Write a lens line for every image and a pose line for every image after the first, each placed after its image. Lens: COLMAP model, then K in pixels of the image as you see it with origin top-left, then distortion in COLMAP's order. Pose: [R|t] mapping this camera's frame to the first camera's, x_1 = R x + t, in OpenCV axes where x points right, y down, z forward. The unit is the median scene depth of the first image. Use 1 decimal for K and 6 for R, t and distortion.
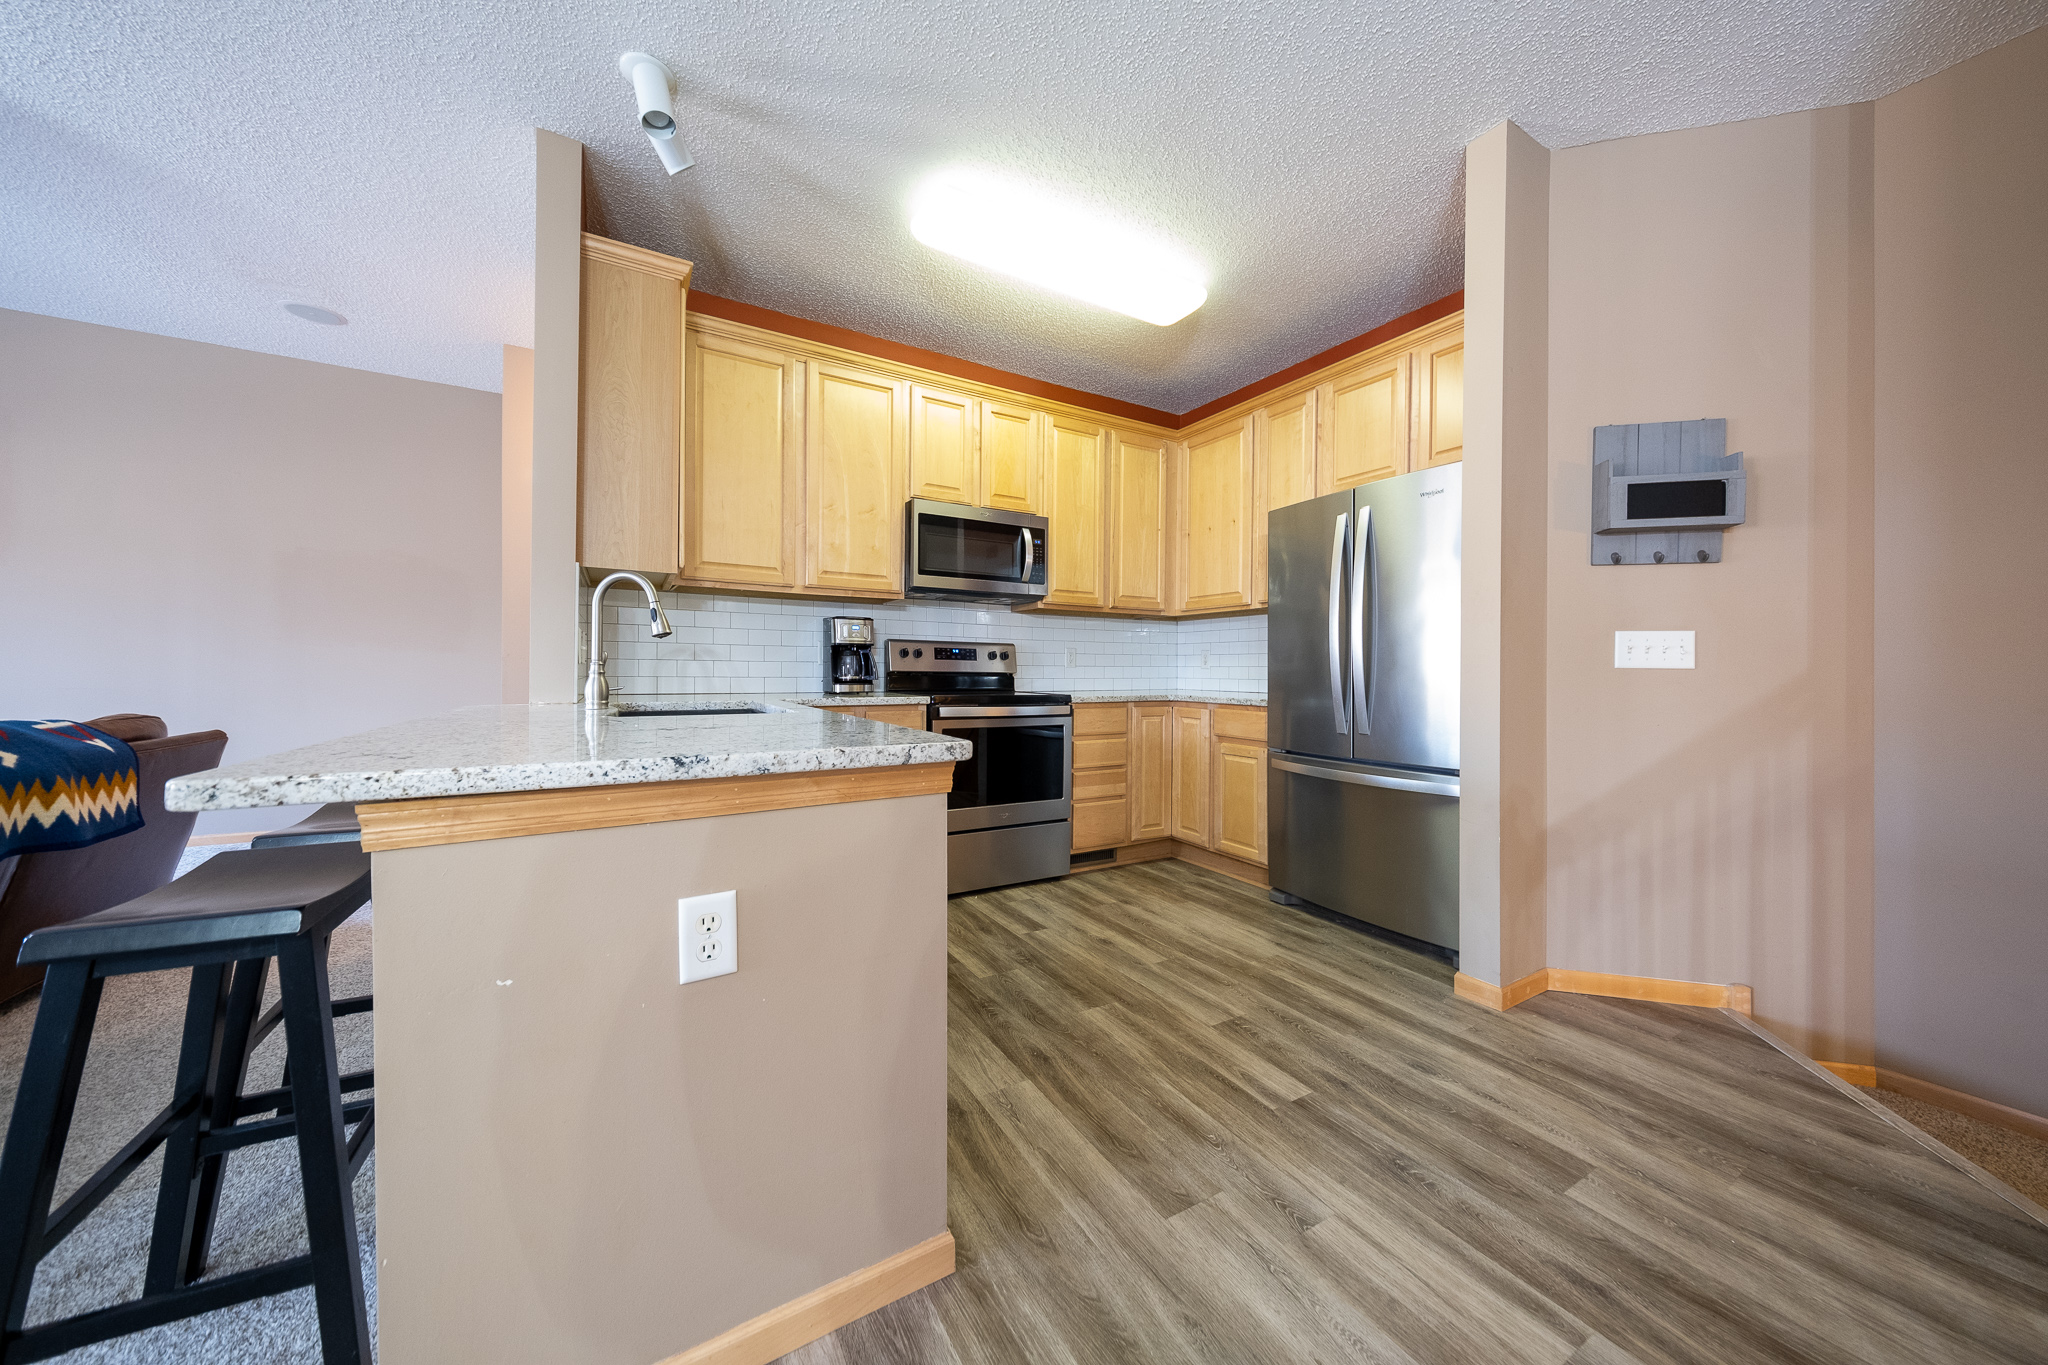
lens RADIAL K [[695.0, 0, 1019.9], [0, 695.0, 673.6], [0, 0, 1]] dist [0.000537, -0.000241]
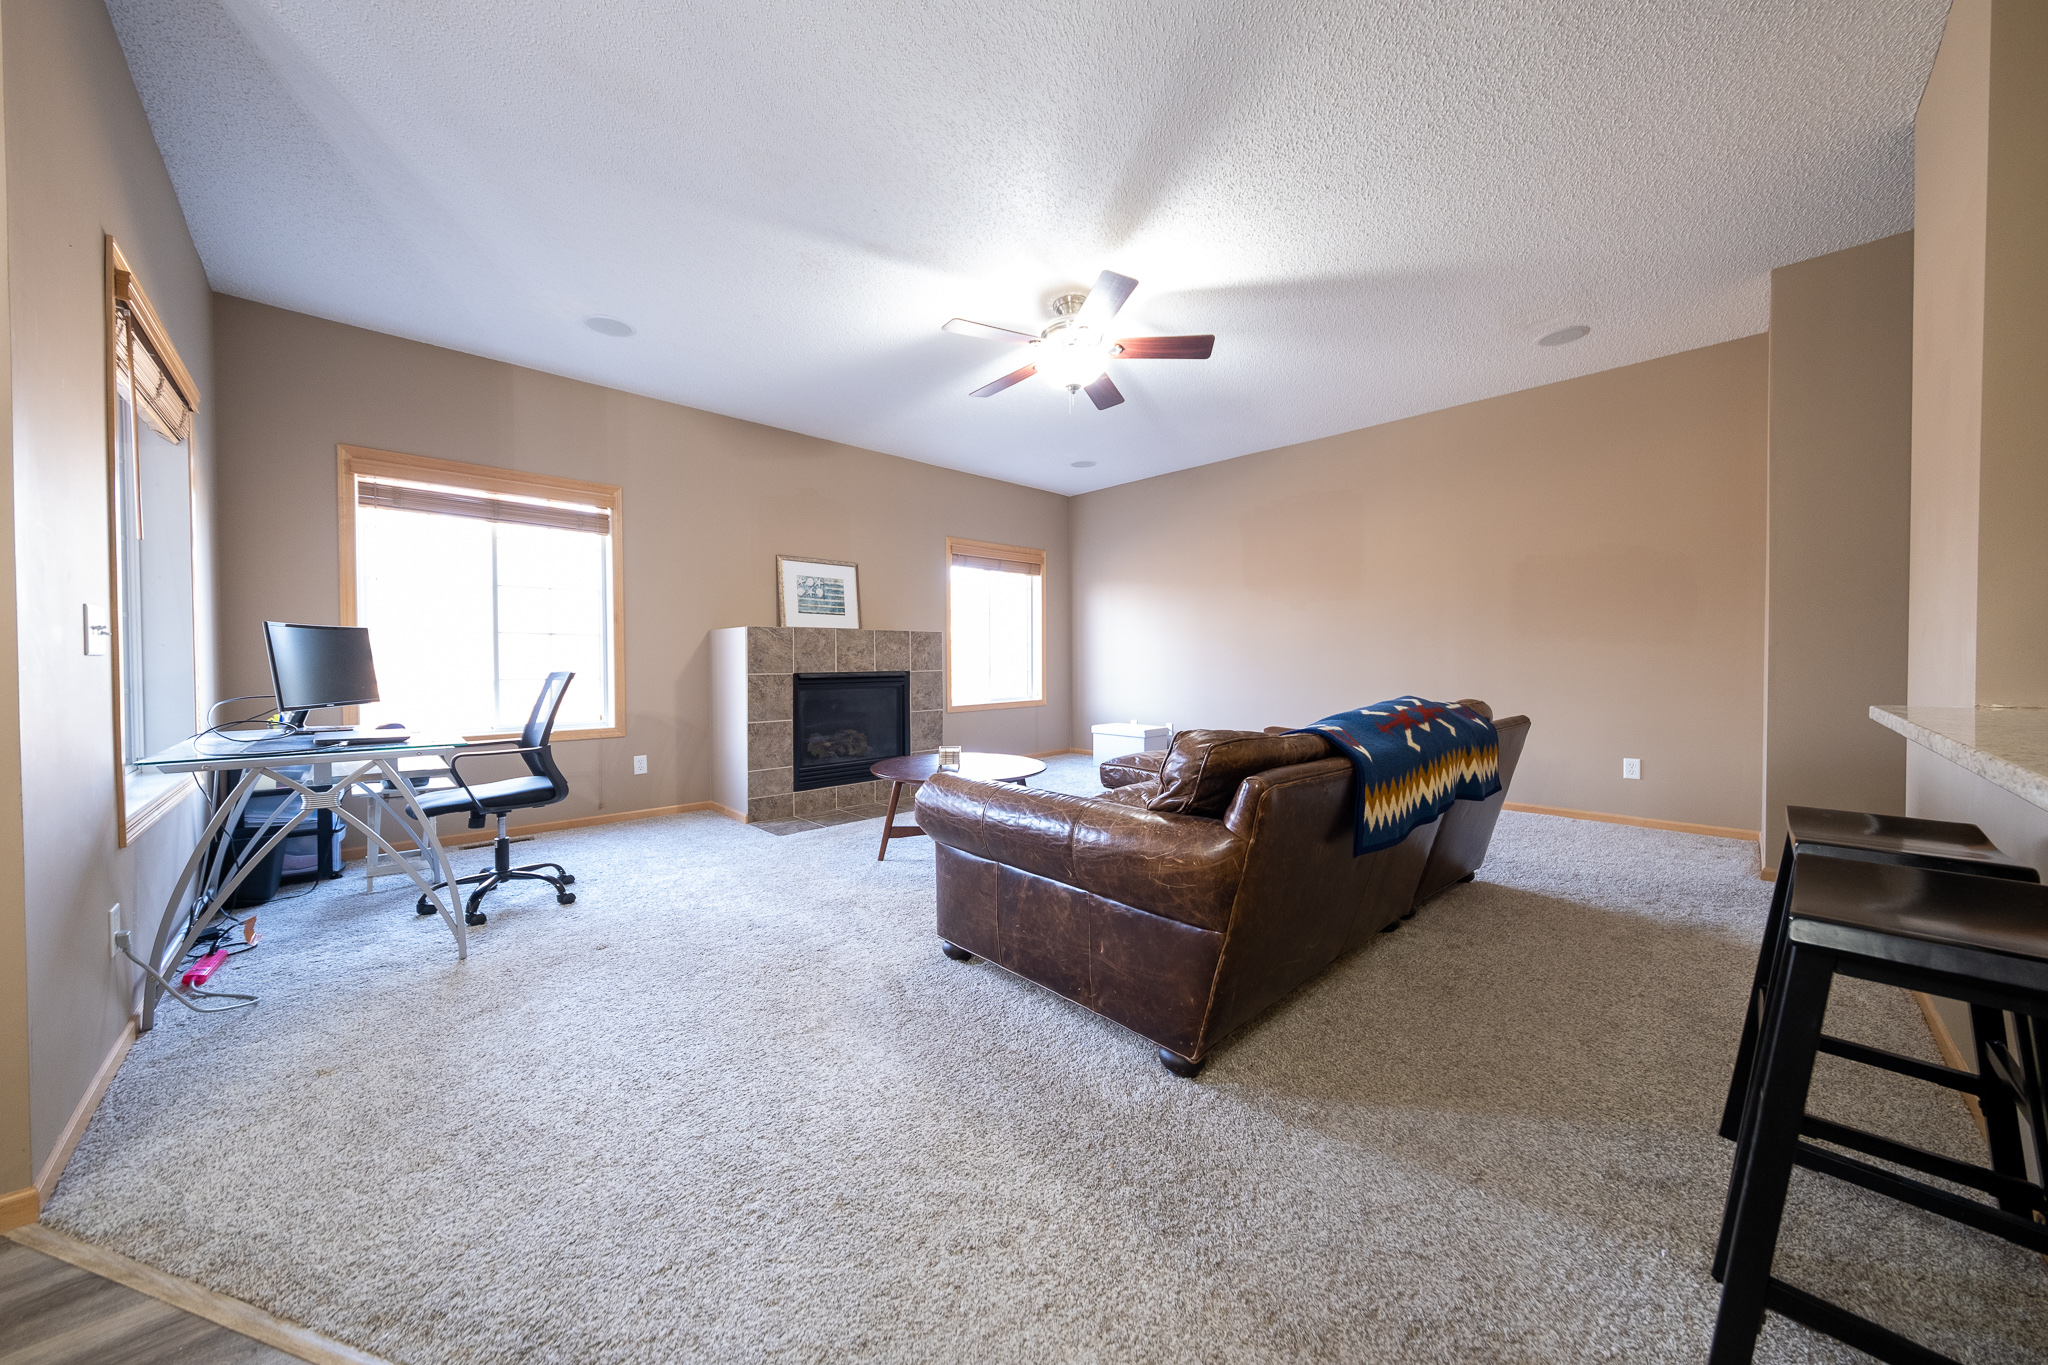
lens RADIAL K [[695.0, 0, 1019.9], [0, 695.0, 673.6], [0, 0, 1]] dist [0.000537, -0.000241]
pose [[0.234570, 0.005436, -0.972084, -0.155093], [0.004758, 0.999966, 0.006740, -0.002158], [0.972088, -0.006206, 0.234536, -0.089346]]
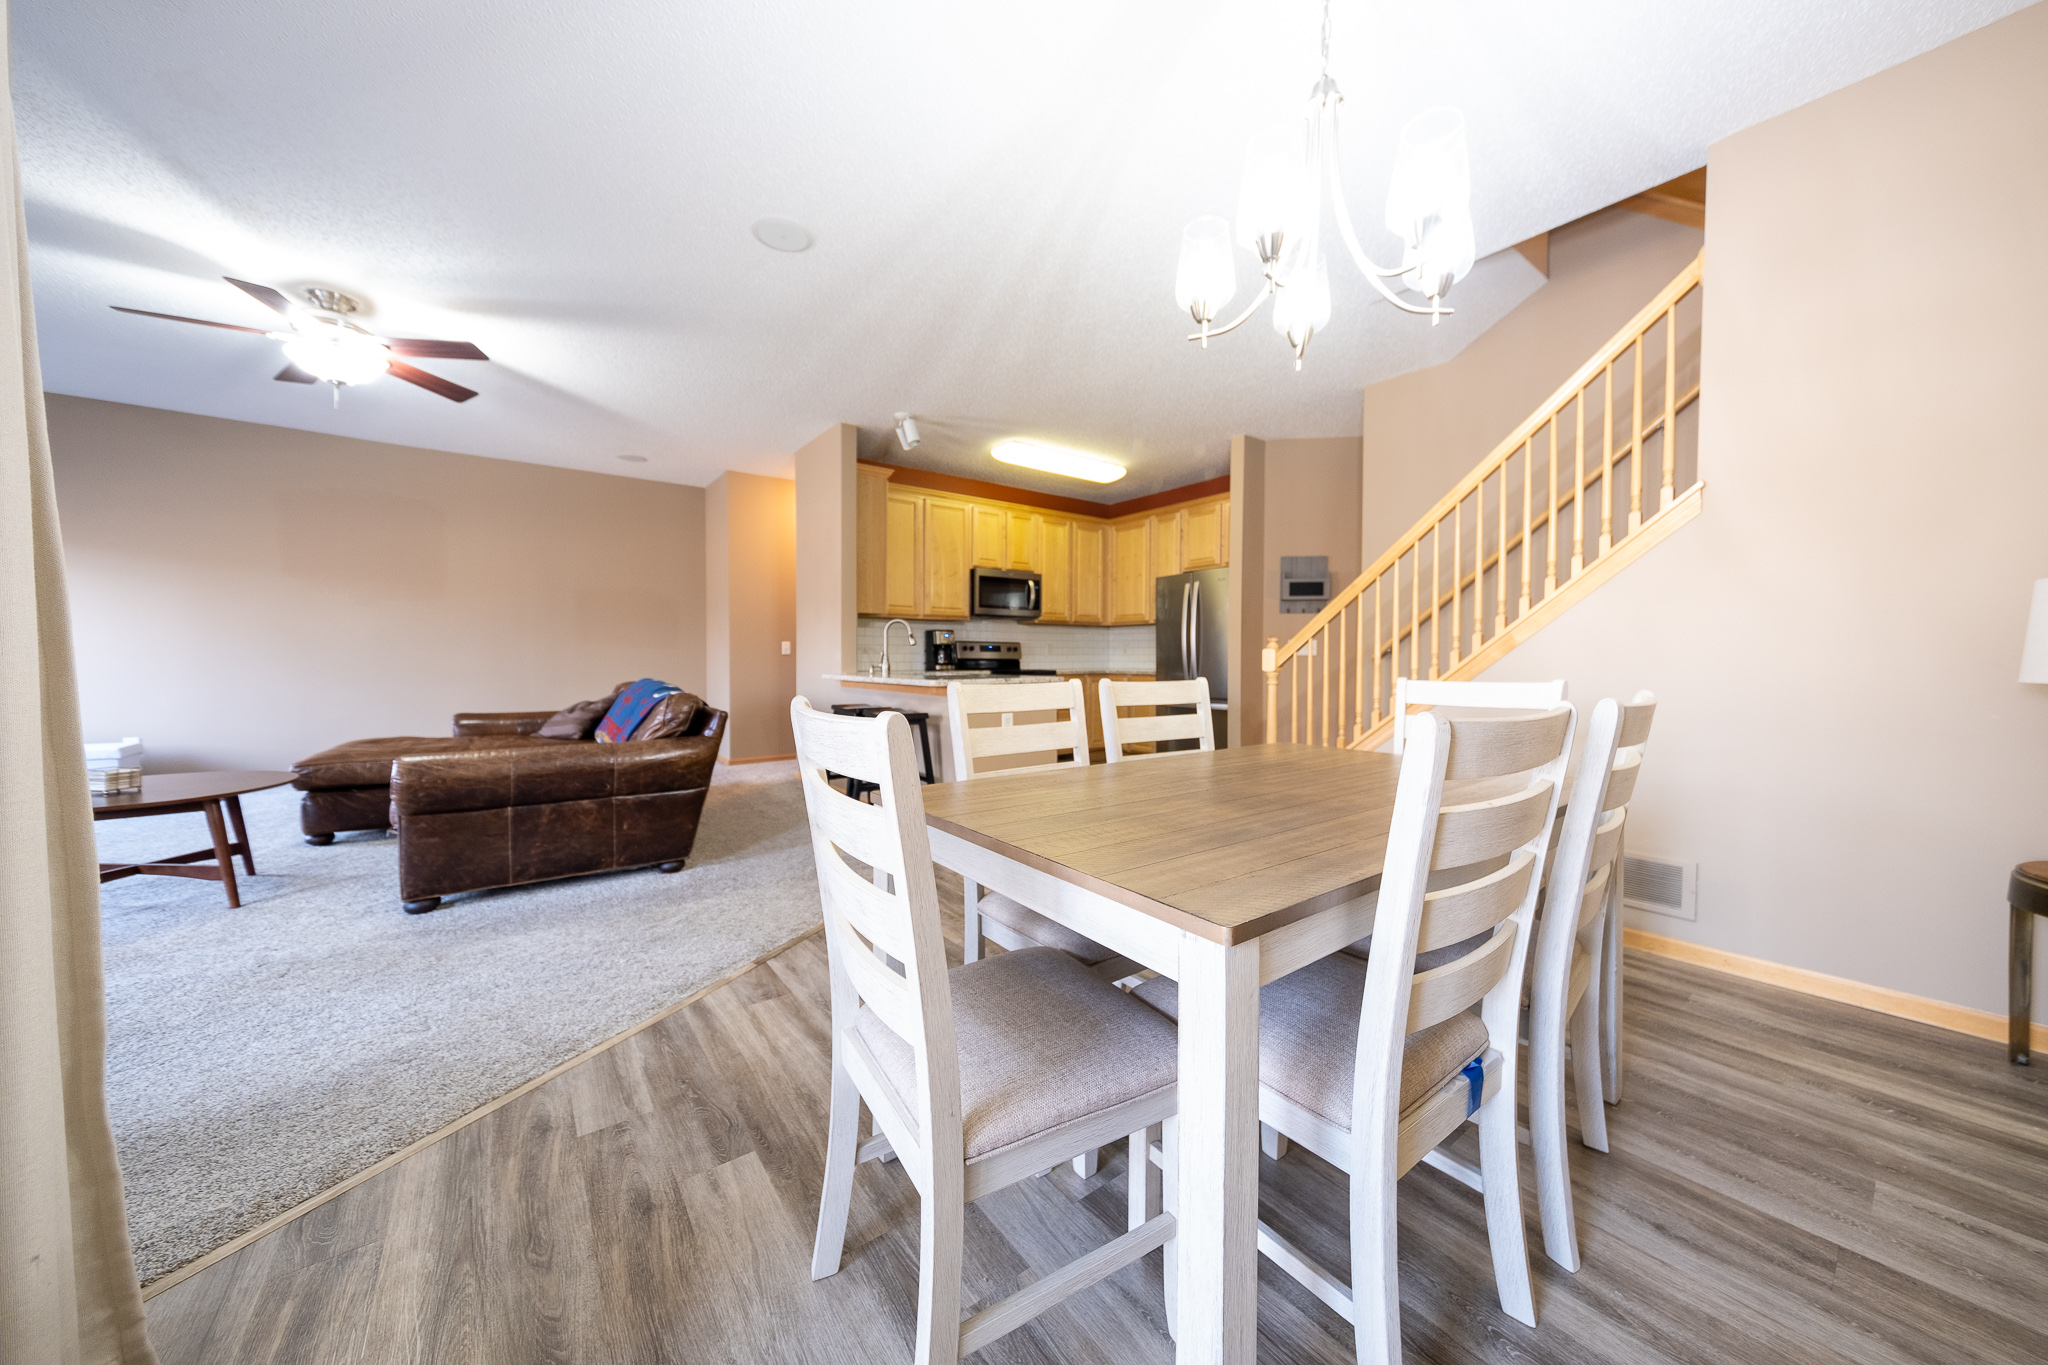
lens RADIAL K [[695.0, 0, 1019.9], [0, 695.0, 673.6], [0, 0, 1]] dist [0.000537, -0.000241]
pose [[0.993169, -0.010065, 0.116251, -0.253418], [0.007454, 0.999711, 0.022874, -0.003872], [-0.116448, -0.021852, 0.992956, -0.895480]]
